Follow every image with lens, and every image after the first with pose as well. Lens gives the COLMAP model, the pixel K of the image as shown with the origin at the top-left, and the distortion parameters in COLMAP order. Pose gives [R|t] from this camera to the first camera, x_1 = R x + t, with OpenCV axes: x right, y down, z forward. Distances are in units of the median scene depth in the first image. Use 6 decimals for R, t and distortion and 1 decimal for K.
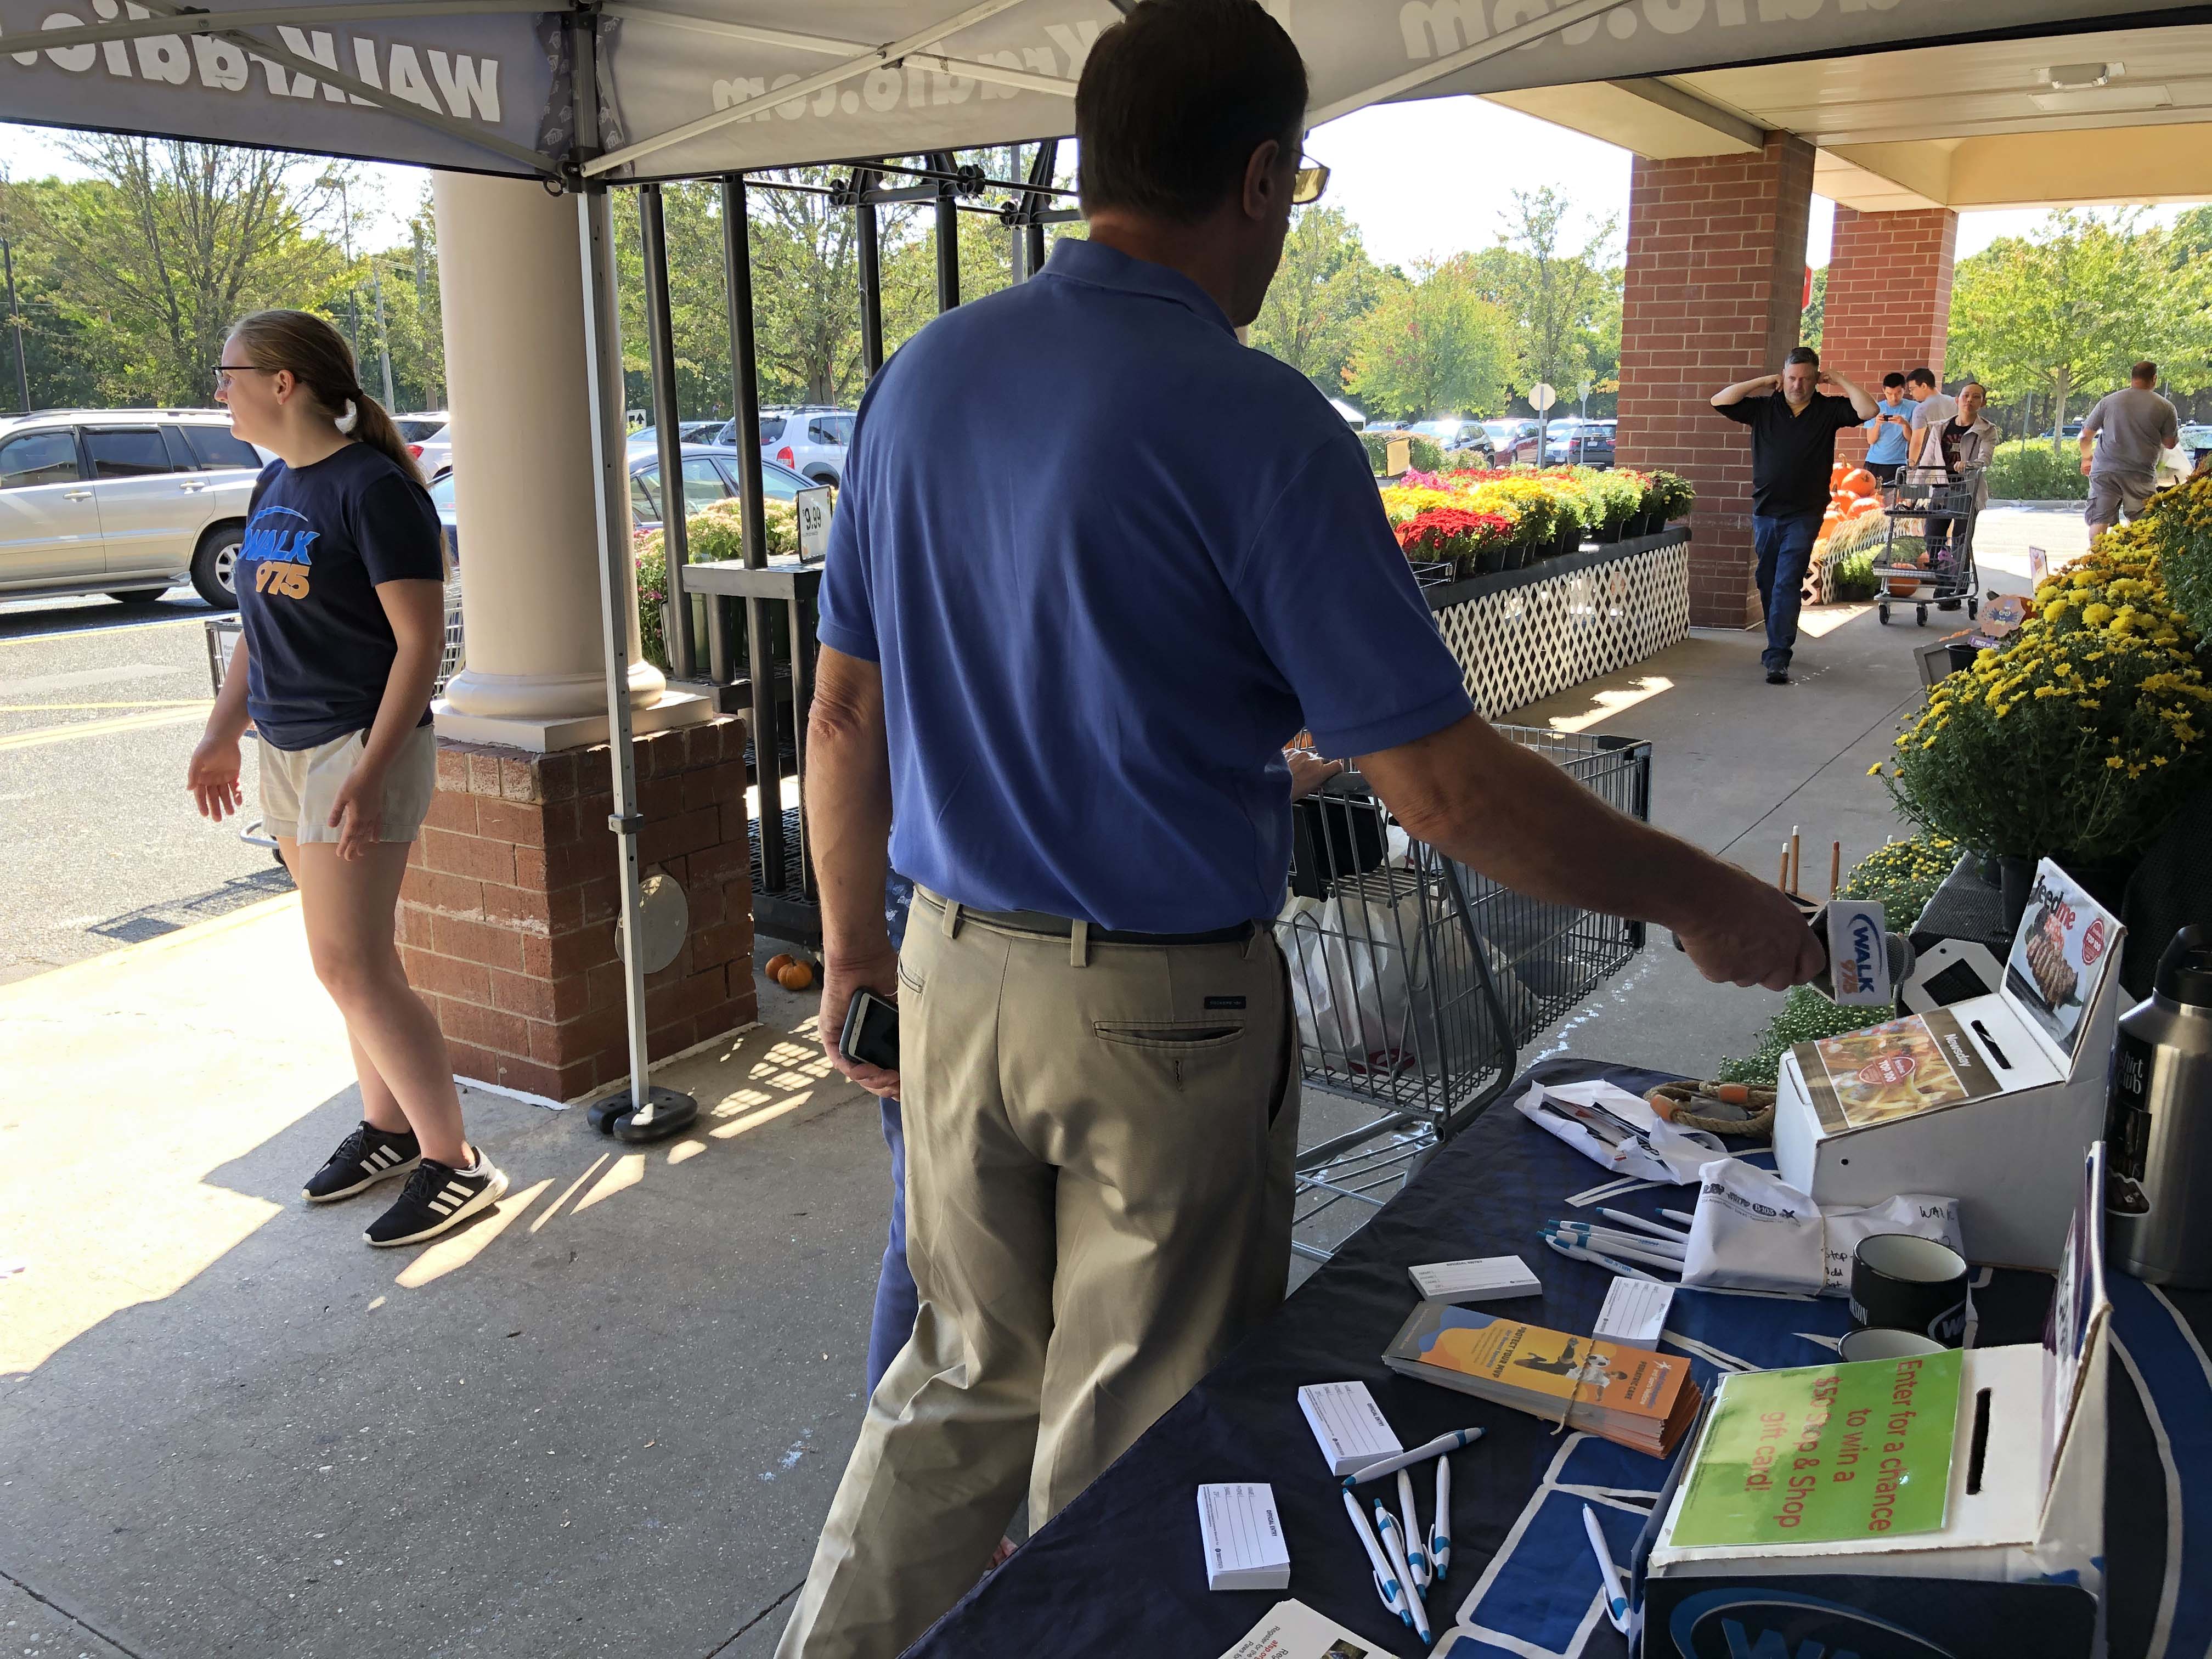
lens RADIAL K [[1814.4, 0, 1117.3], [0, 1814.4, 818.1], [0, 0, 1]] dist [0.011079, 0.010710]
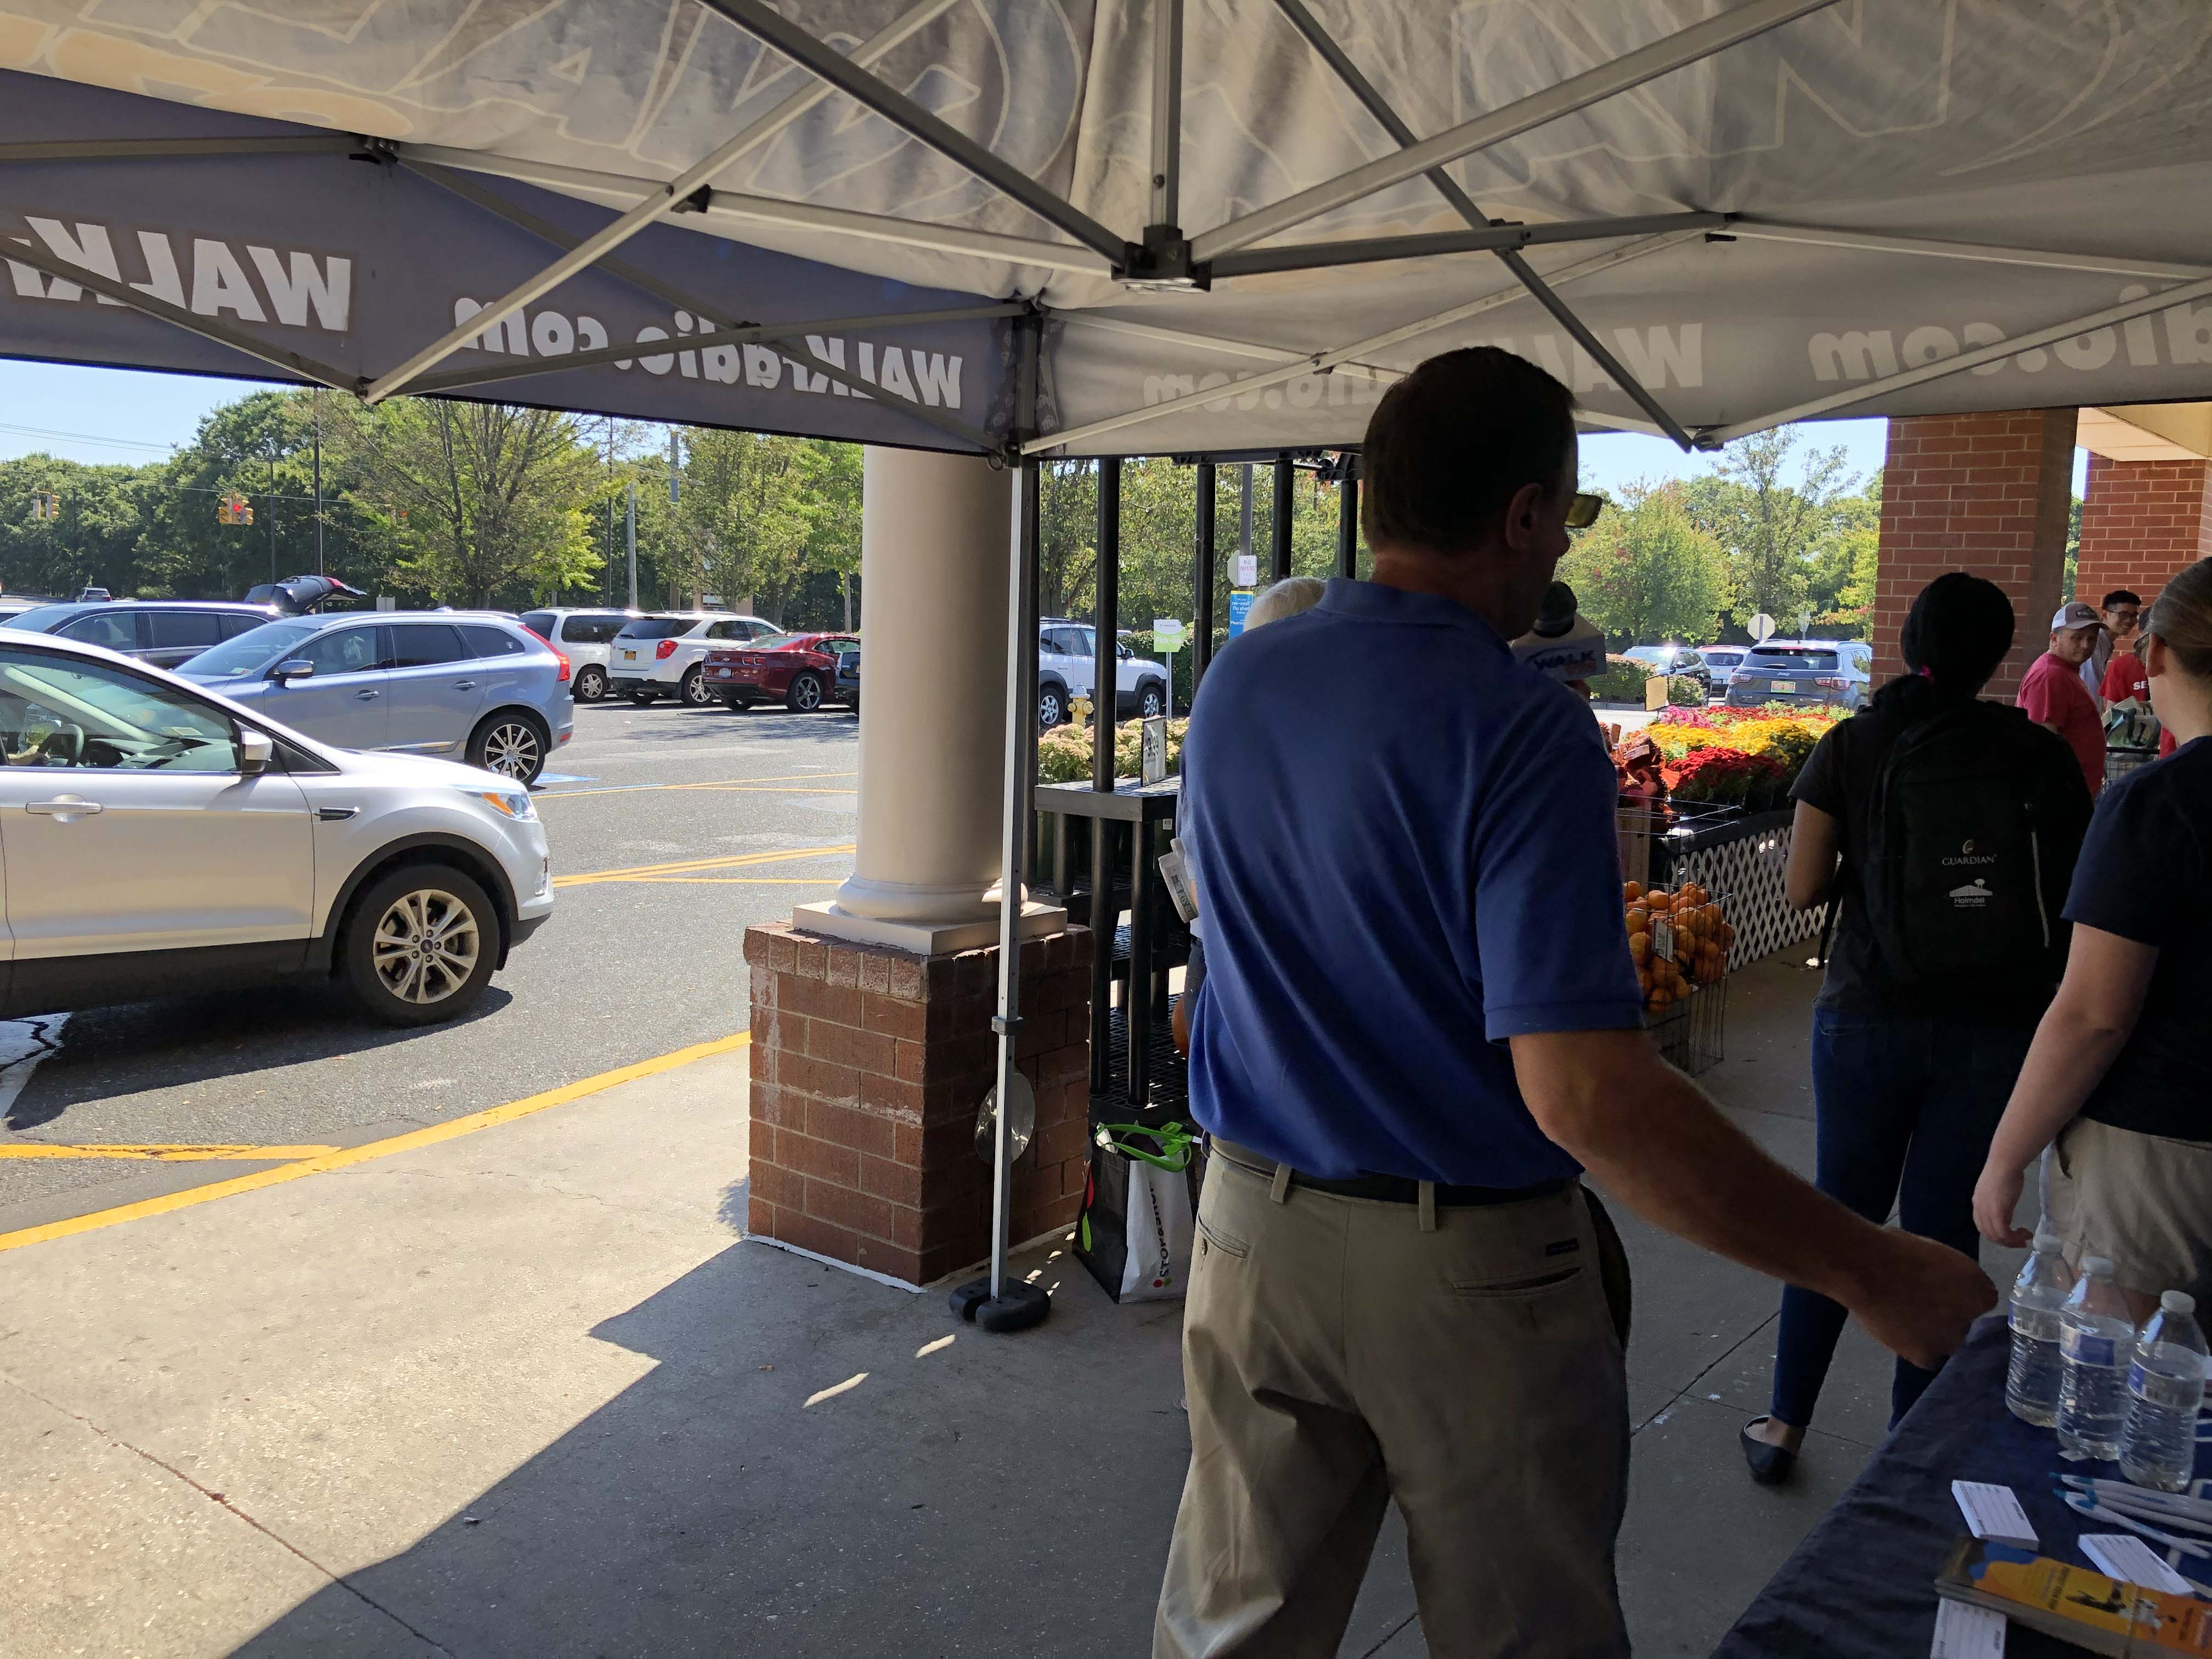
lens RADIAL K [[1816.2, 0, 1105.3], [0, 1816.2, 800.0], [0, 0, 1]] dist [0.058302, -0.054823]
pose [[0.993866, 0.040905, -0.102752, -0.100322], [-0.052958, 0.991665, -0.117457, -0.006046], [0.097091, 0.122178, 0.987748, -0.080337]]
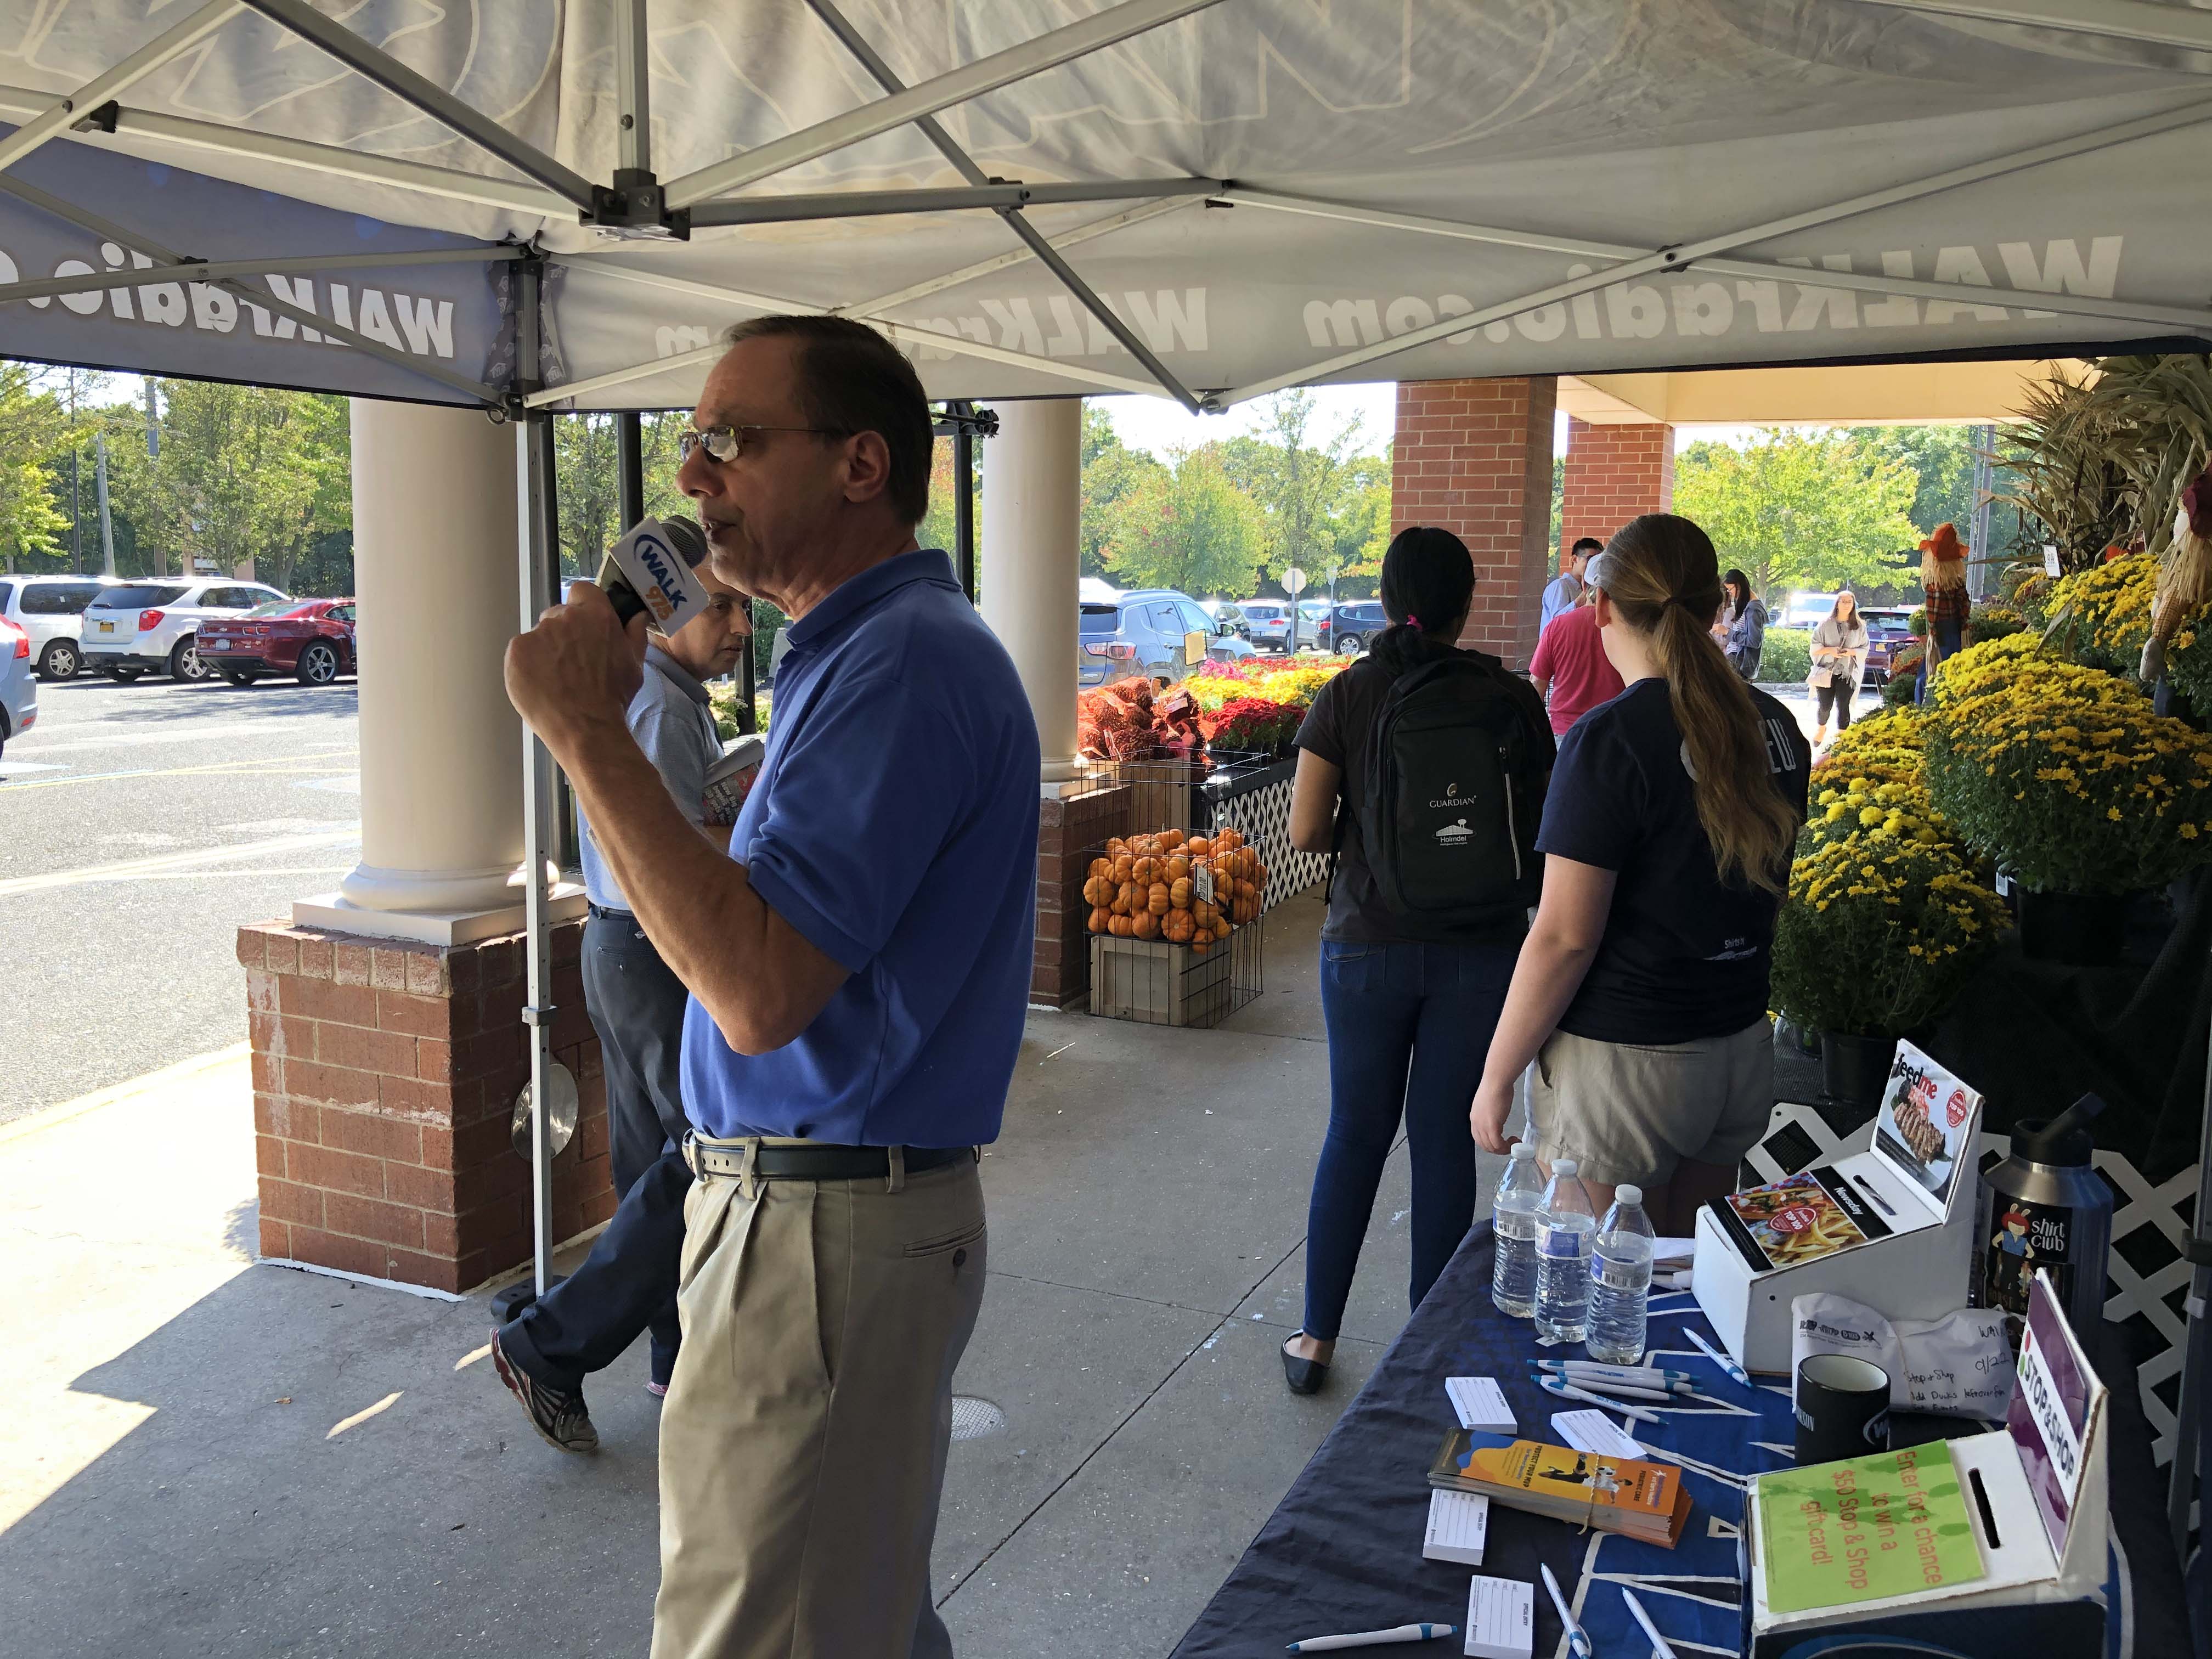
lens RADIAL K [[1826.8, 0, 1106.3], [0, 1826.8, 820.4], [0, 0, 1]] dist [0.020316, 0.005641]
pose [[0.991125, -0.000719, 0.132930, -0.085471], [0.012645, 0.995961, -0.088897, -0.010106], [-0.132329, 0.089789, 0.987131, -0.073335]]
